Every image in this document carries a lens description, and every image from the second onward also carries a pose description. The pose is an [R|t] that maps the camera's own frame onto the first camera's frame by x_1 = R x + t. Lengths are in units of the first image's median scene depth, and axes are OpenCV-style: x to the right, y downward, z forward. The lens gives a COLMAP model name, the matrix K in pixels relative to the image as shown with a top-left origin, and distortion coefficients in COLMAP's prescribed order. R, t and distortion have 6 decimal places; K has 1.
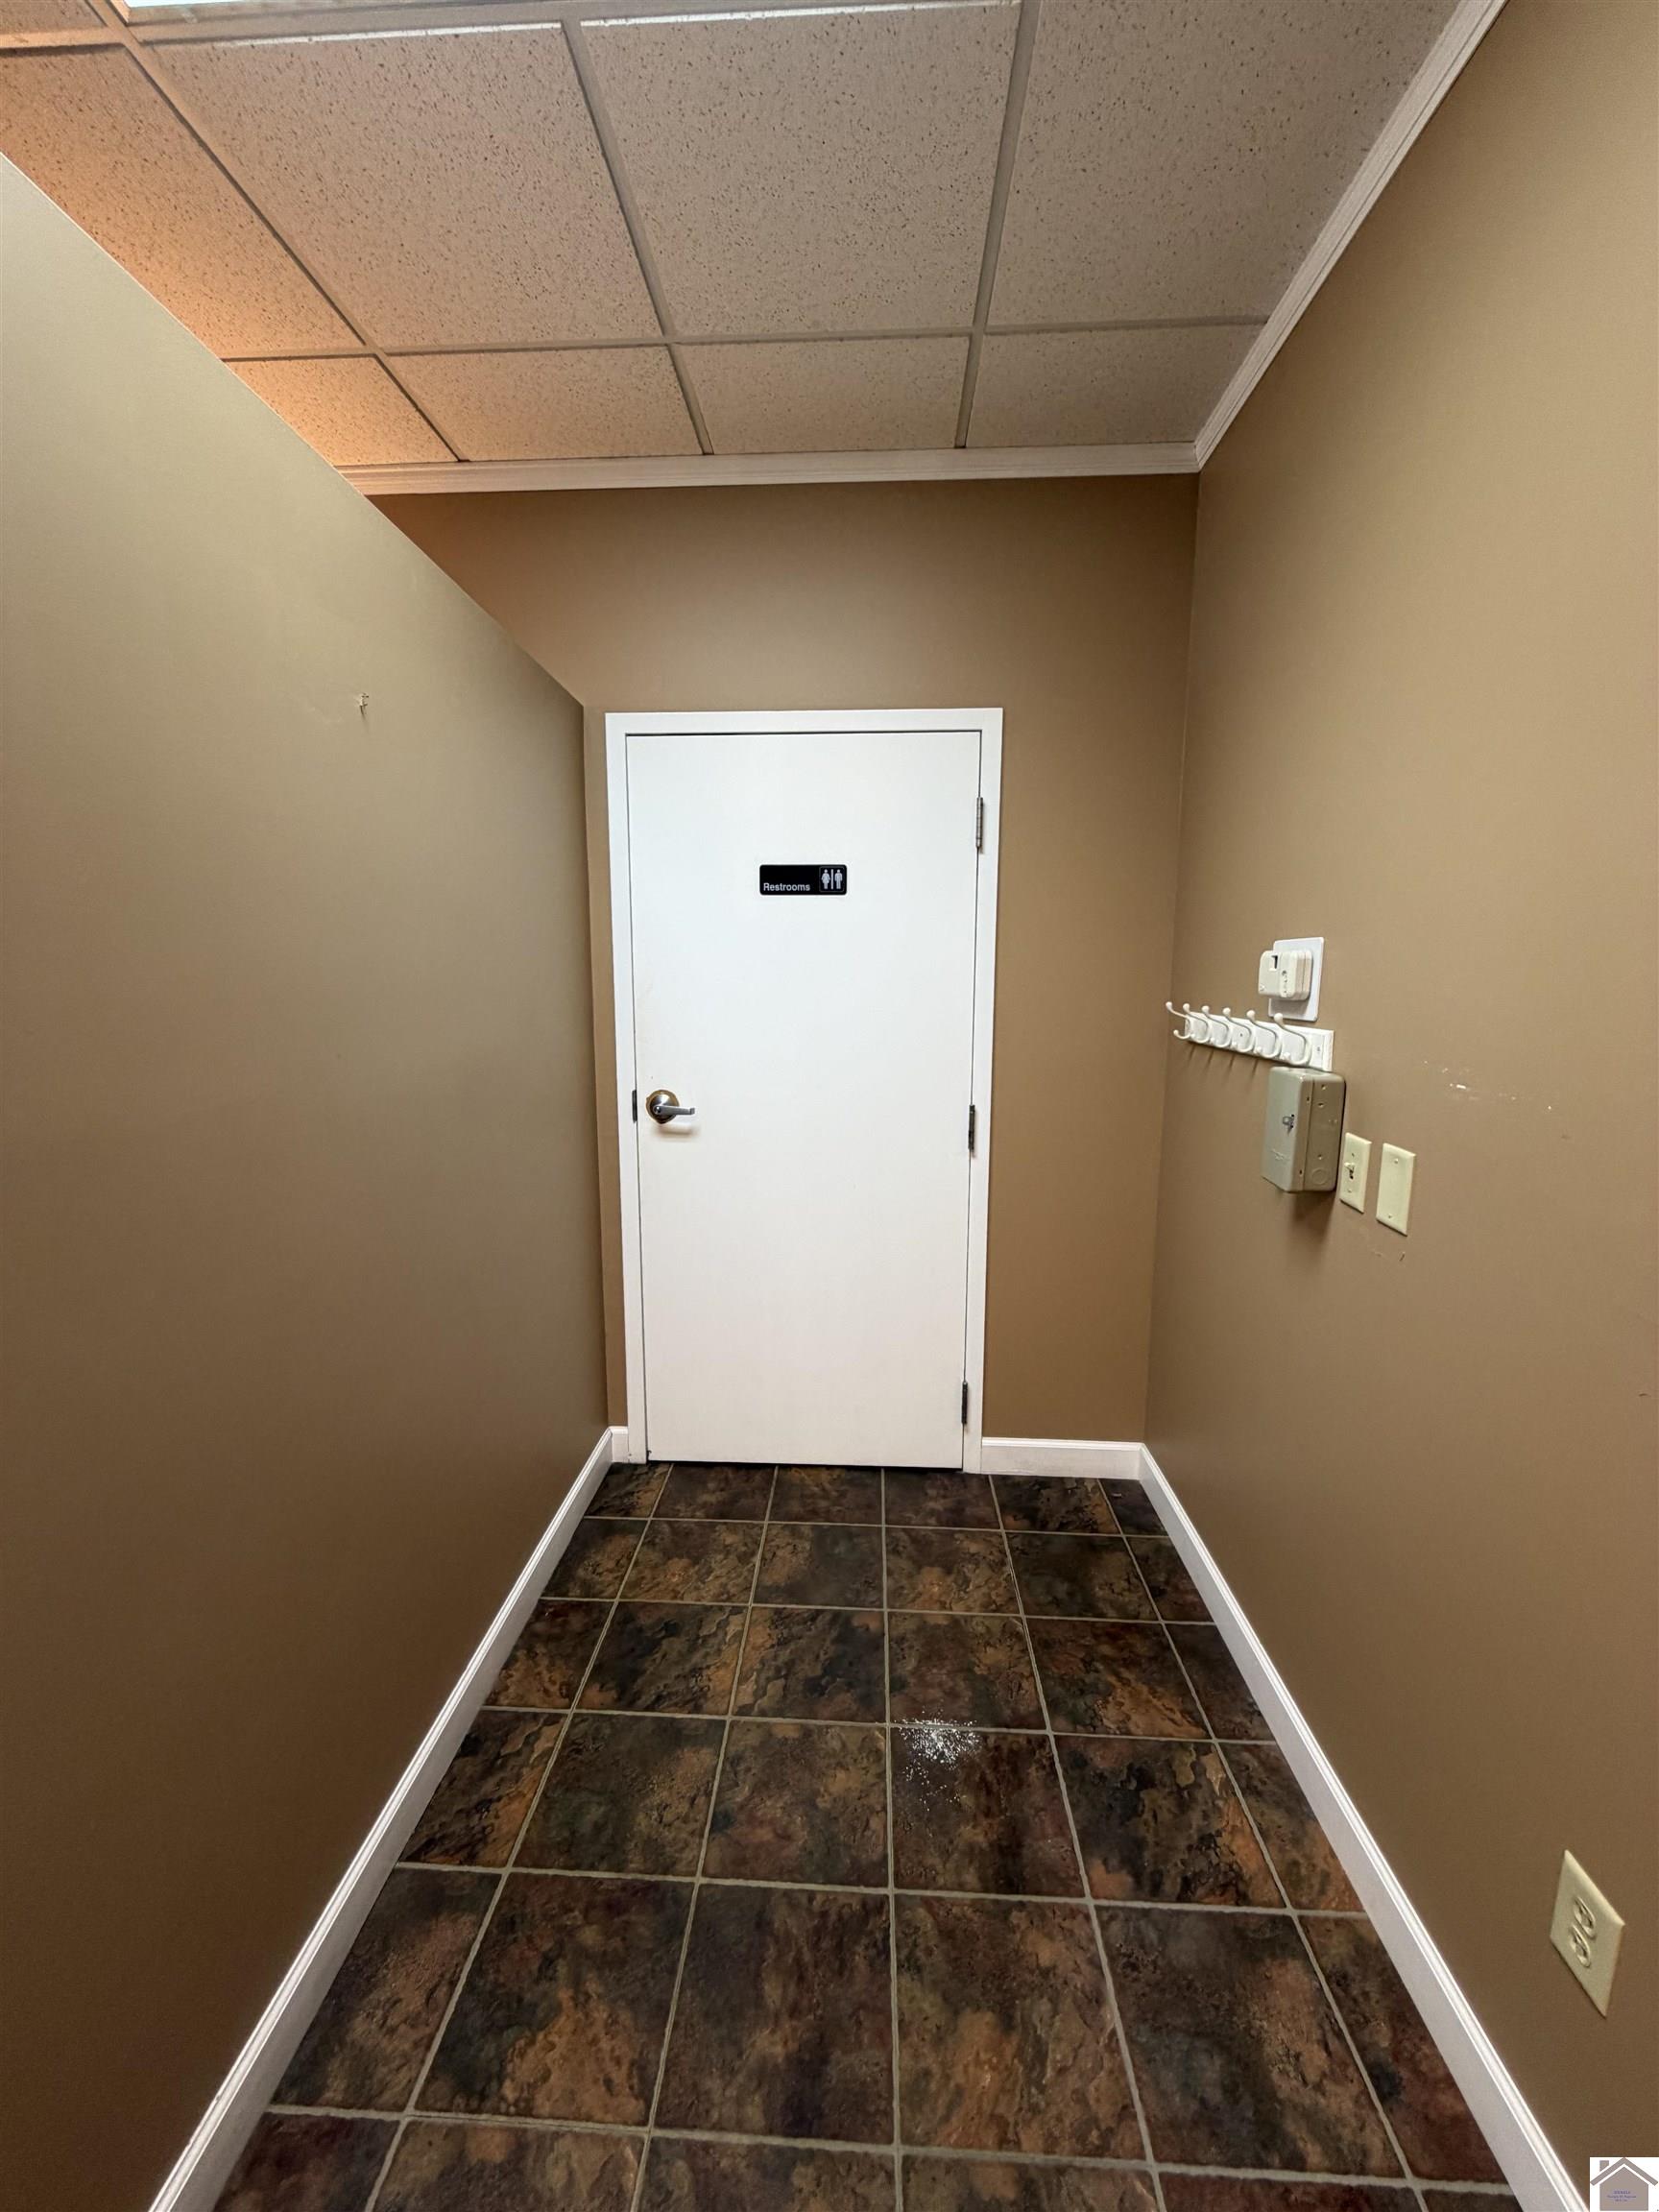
lens RADIAL K [[874.3, 0, 833.1], [0, 874.3, 1100.6], [0, 0, 1]] dist [-0.000496, 0.000465]
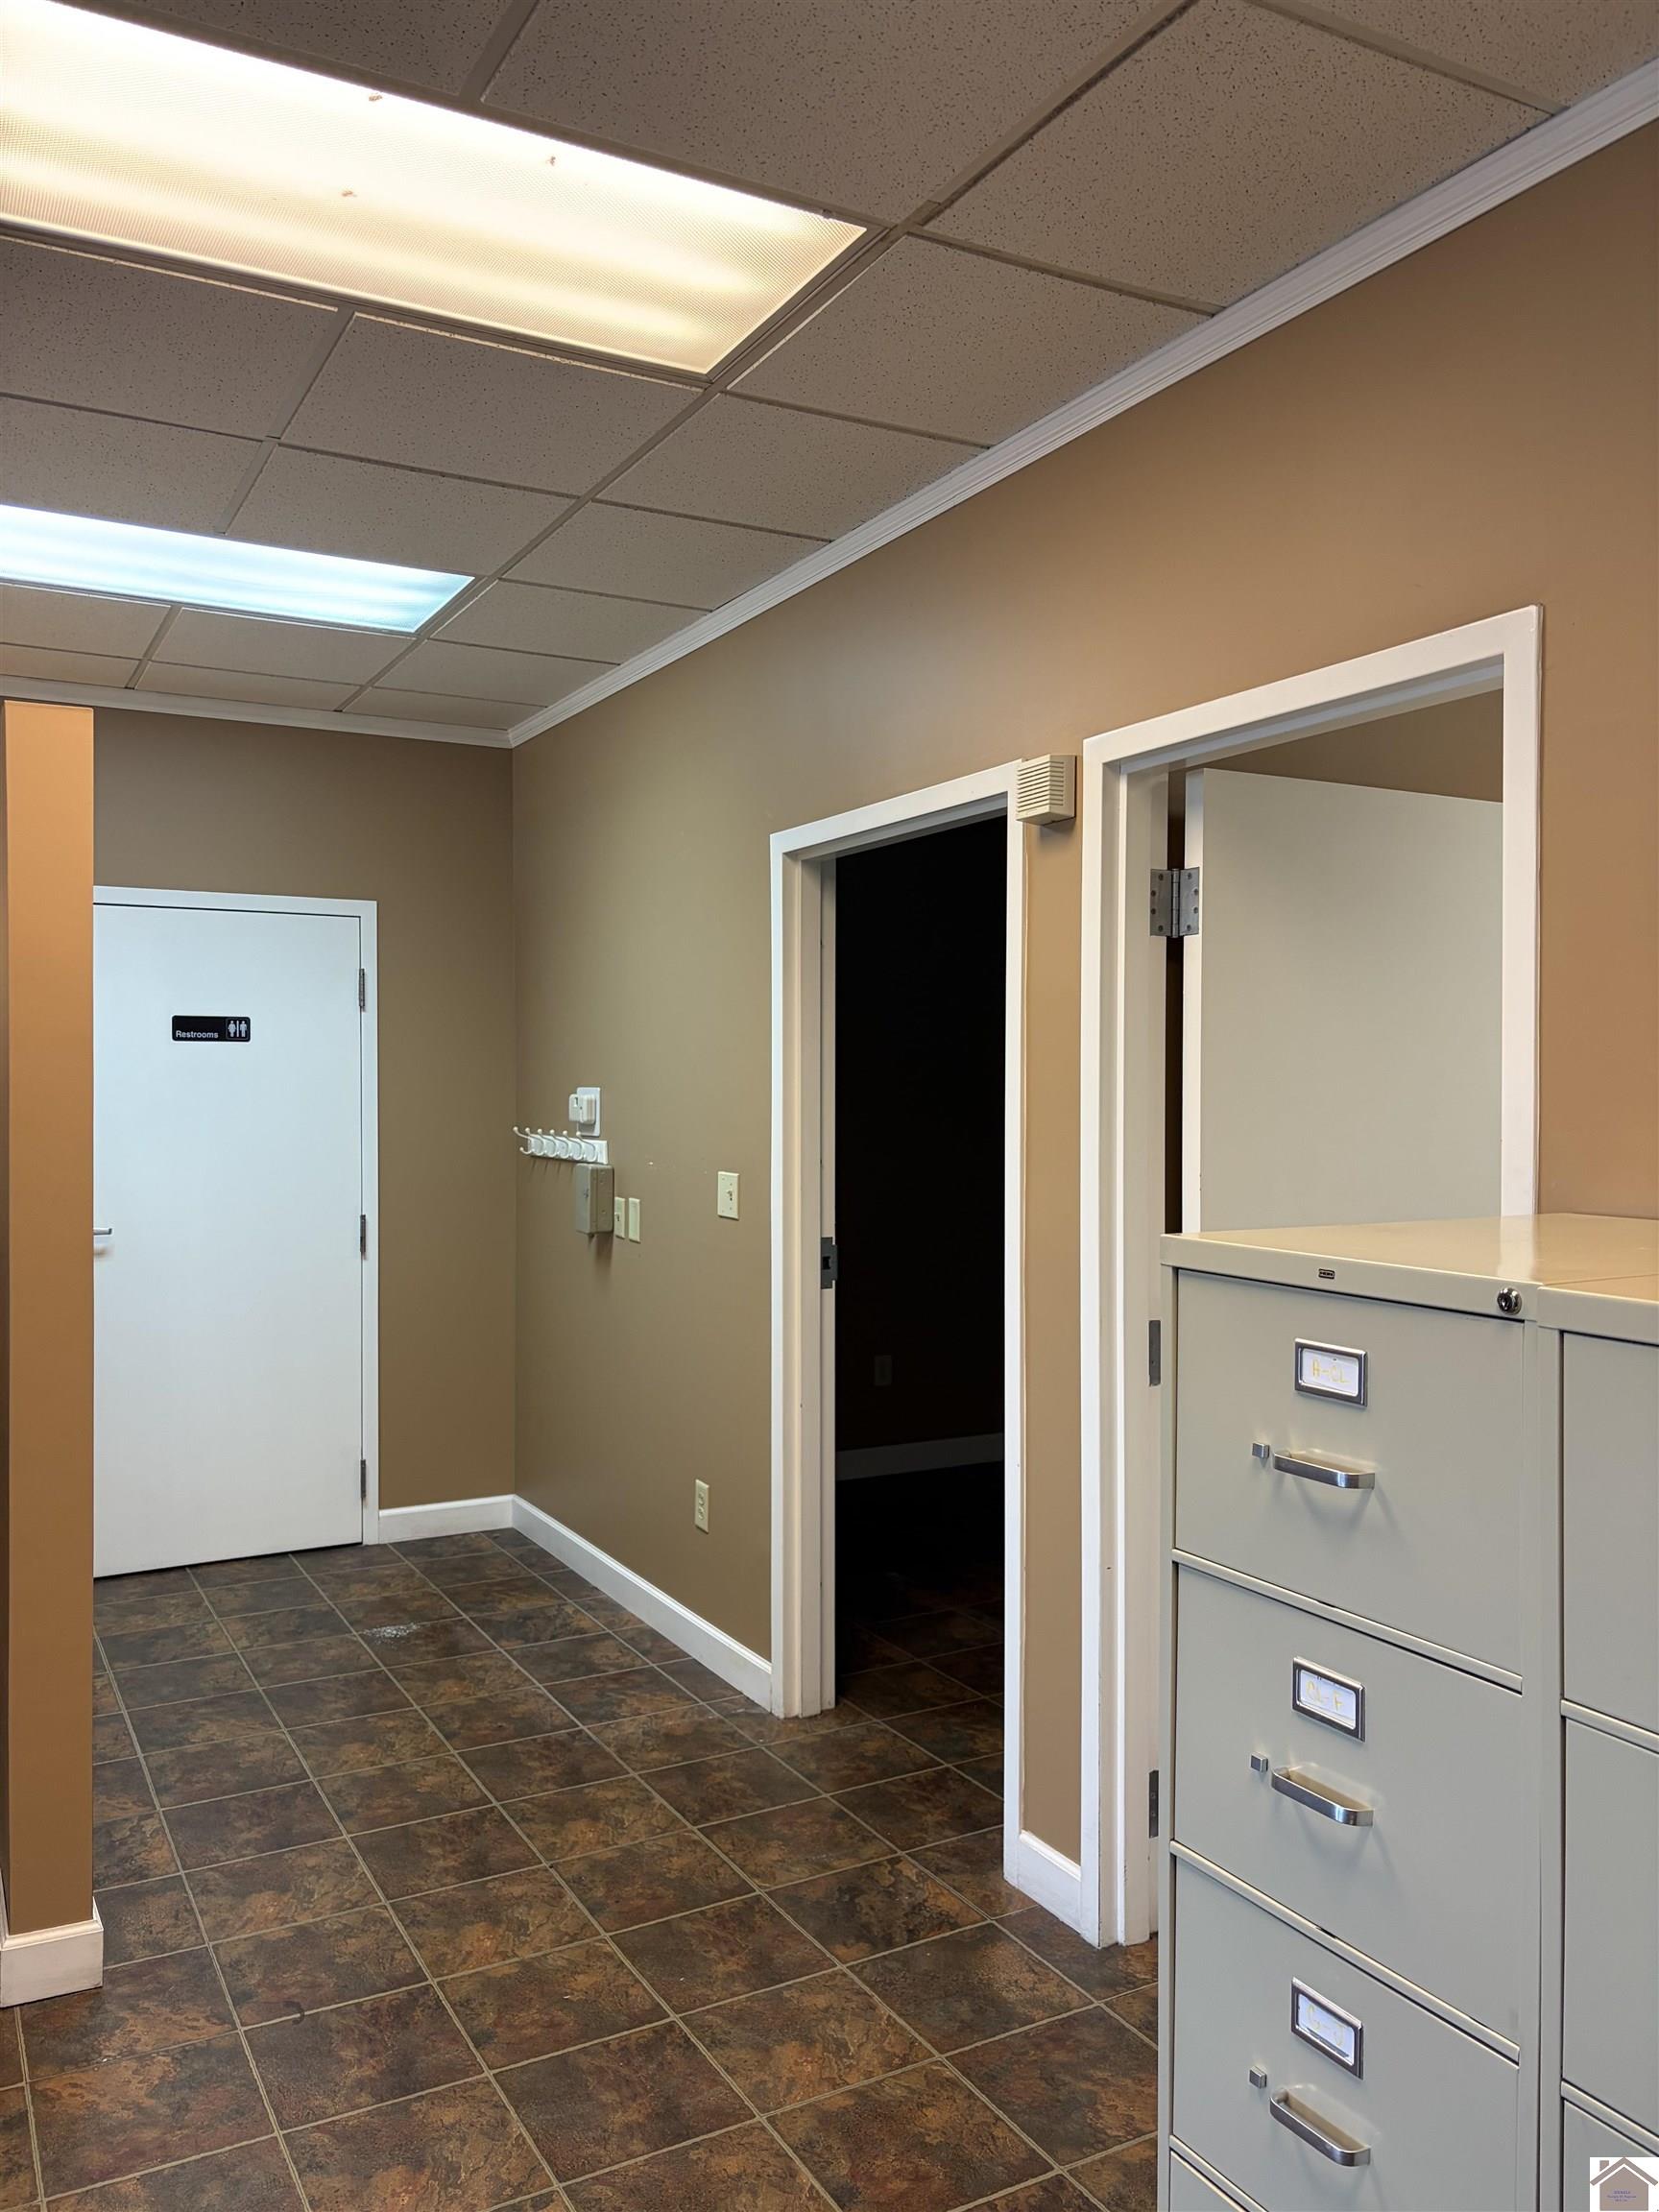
lens RADIAL K [[1660.2, 0, 835.4], [0, 1660.2, 1111.5], [0, 0, 1]] dist [0.044787, -0.042656]
pose [[0.848368, -0.010327, 0.529306, -0.693498], [0.077317, 0.991507, -0.104580, 0.212885], [-0.523730, 0.129646, 0.841961, -1.780092]]
